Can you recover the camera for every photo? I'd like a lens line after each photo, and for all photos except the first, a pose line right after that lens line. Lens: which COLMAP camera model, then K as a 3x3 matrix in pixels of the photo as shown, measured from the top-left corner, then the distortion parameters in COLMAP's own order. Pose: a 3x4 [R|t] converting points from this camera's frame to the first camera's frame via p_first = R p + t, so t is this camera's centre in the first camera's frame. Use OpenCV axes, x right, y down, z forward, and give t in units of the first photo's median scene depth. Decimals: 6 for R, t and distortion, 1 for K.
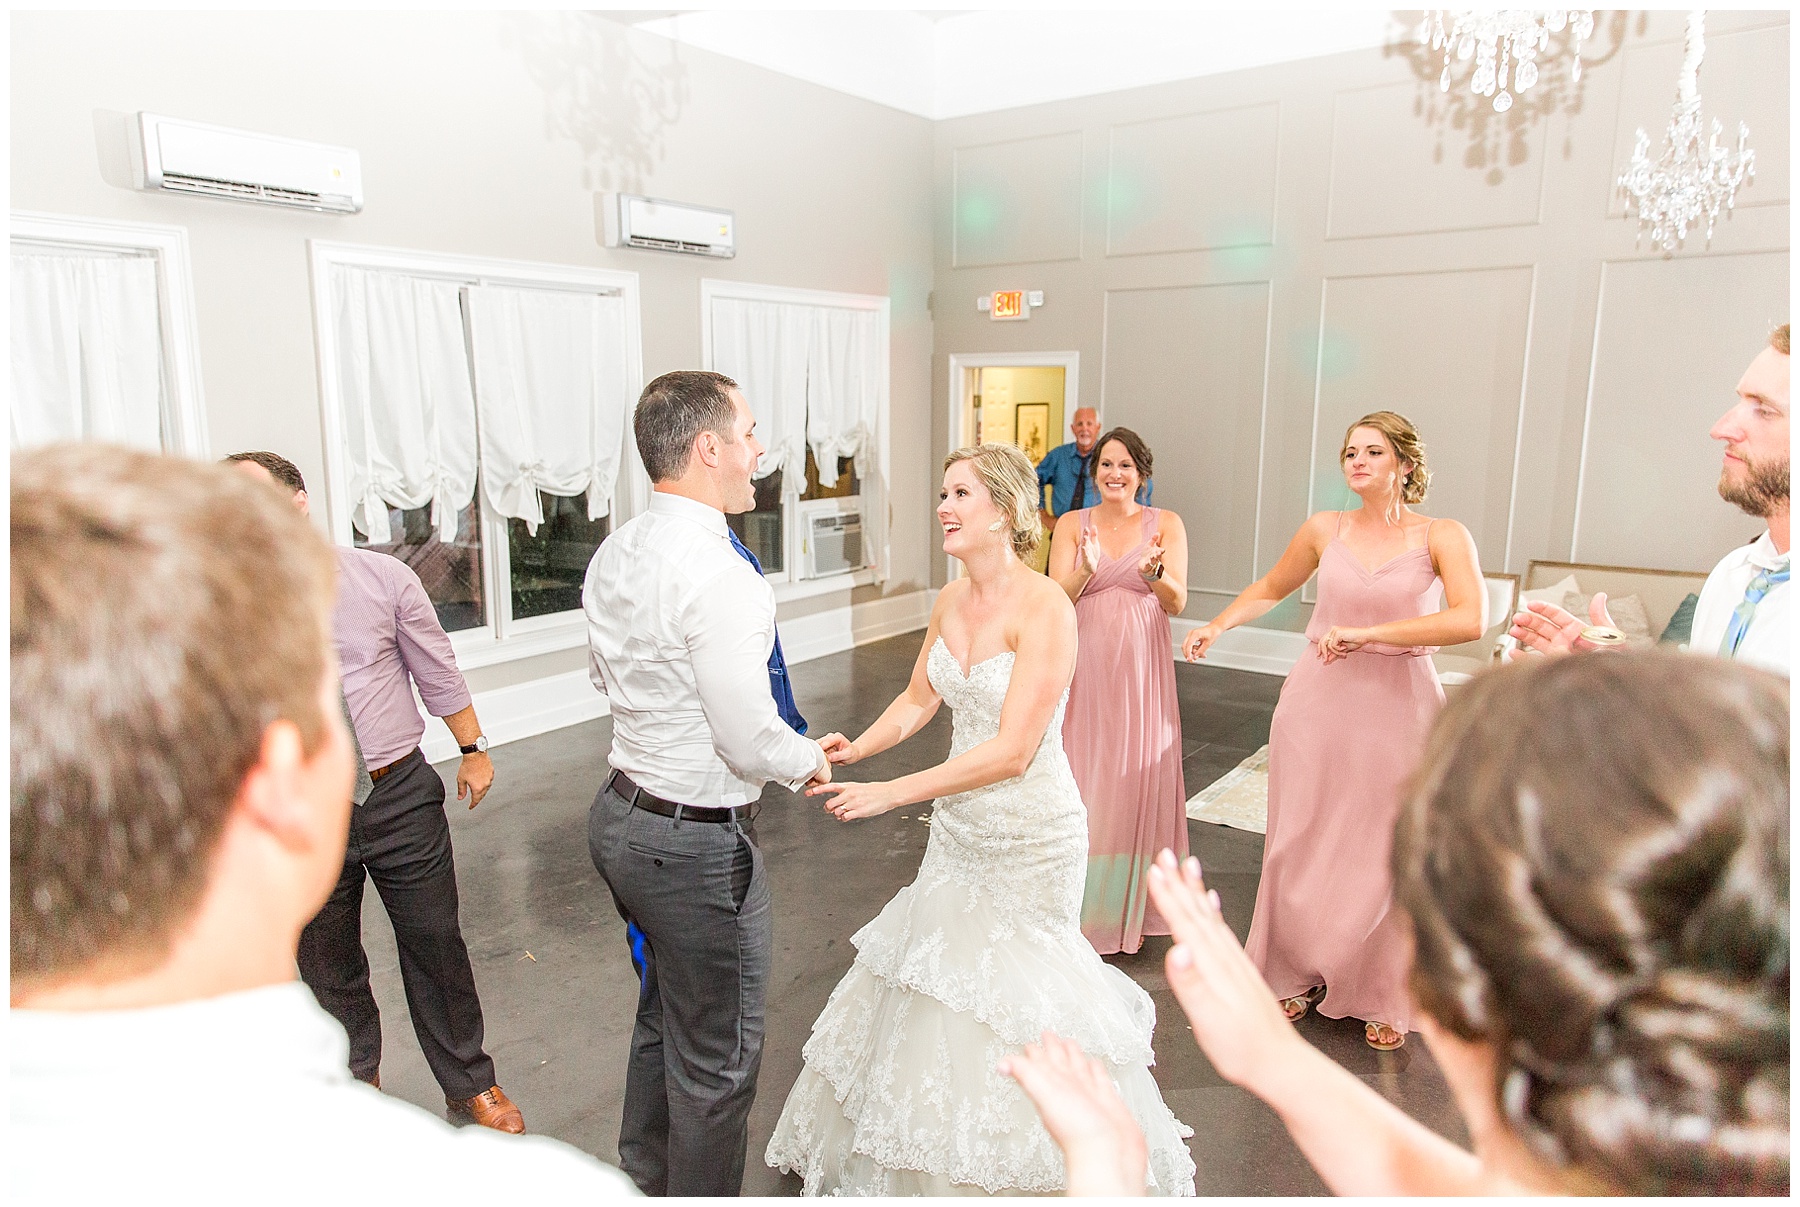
lens RADIAL K [[1155.9, 0, 890.2], [0, 1155.9, 613.2], [0, 0, 1]] dist [-0.005350, 0.001696]
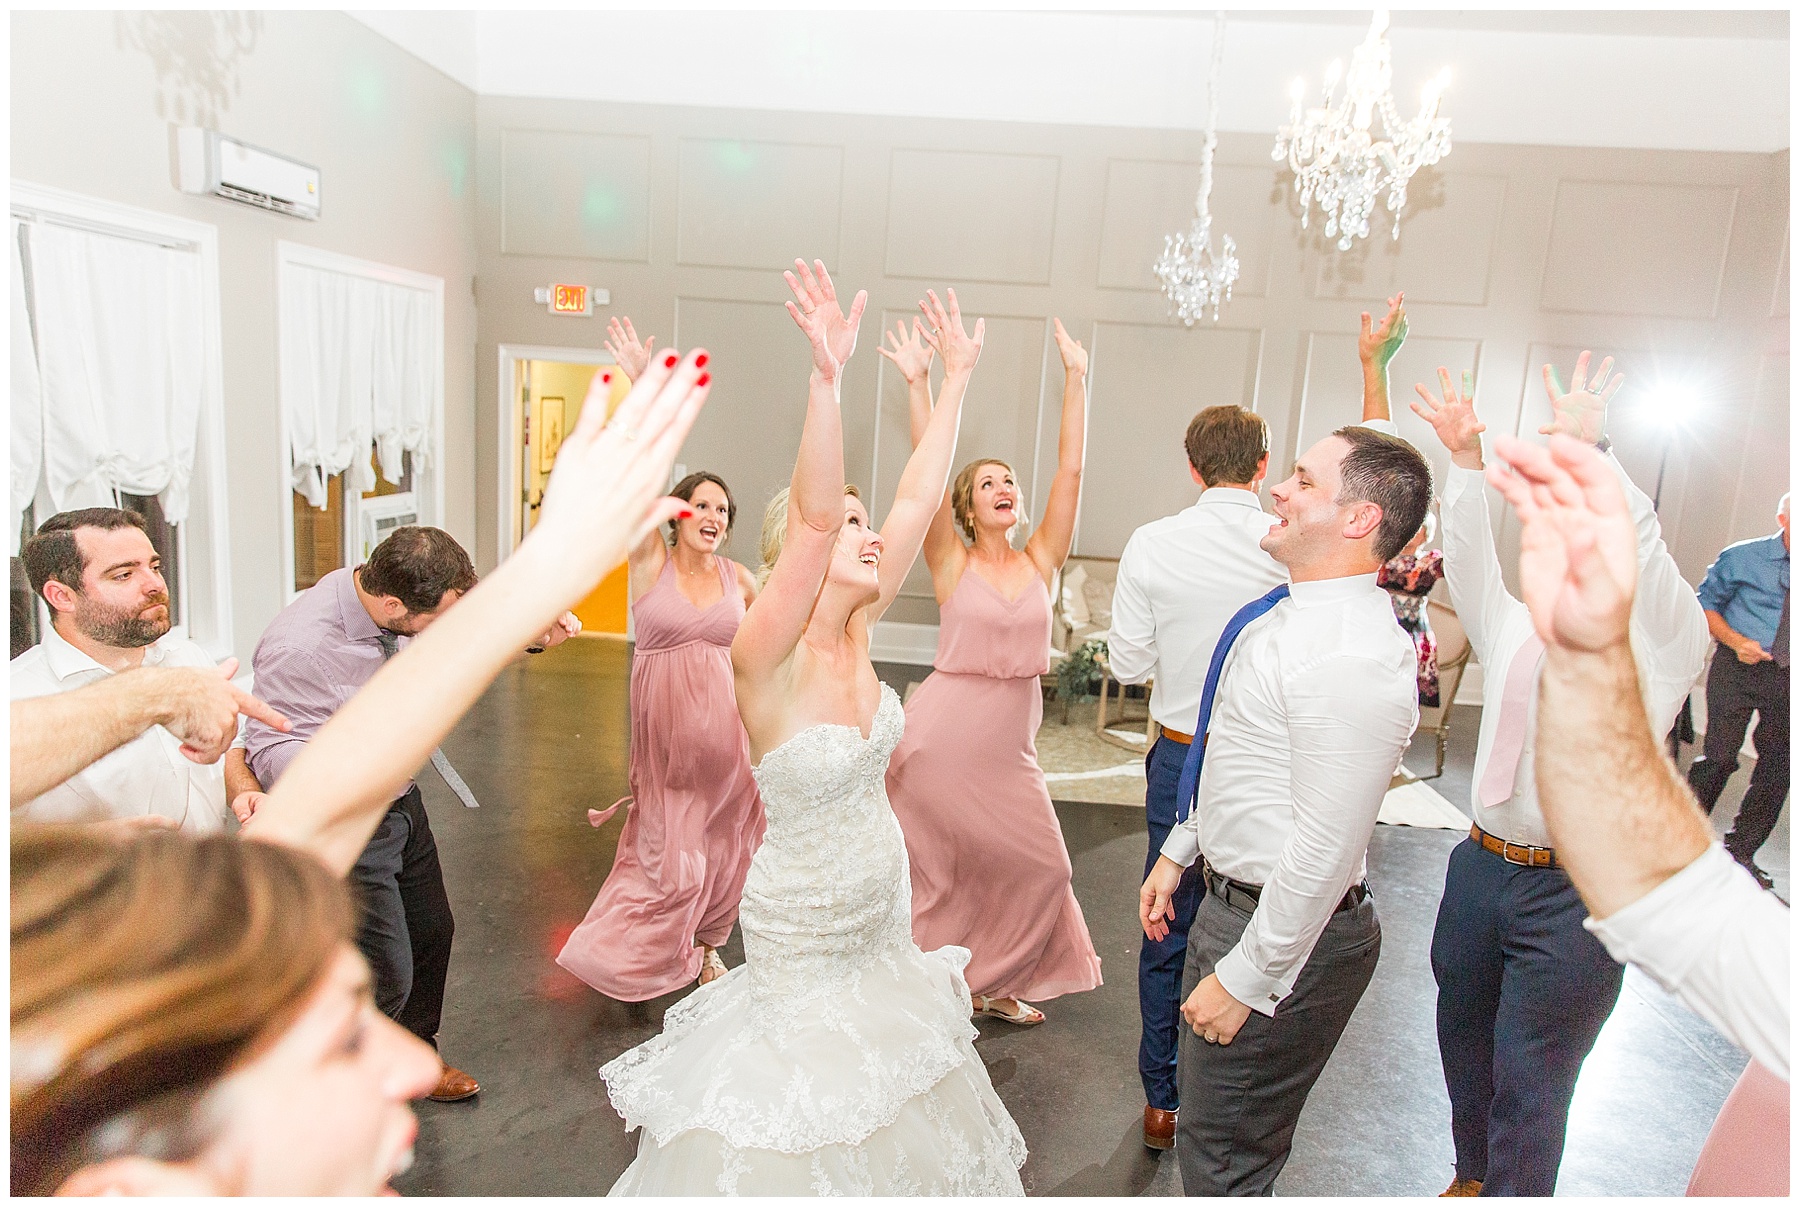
lens RADIAL K [[1155.9, 0, 889.4], [0, 1155.9, 598.1], [0, 0, 1]] dist [-0.005350, 0.001696]
pose [[0.838183, -0.038281, 0.544044, -0.274682], [0.039193, 0.999182, 0.009924, -0.017359], [-0.543979, 0.013004, 0.838998, 0.046195]]
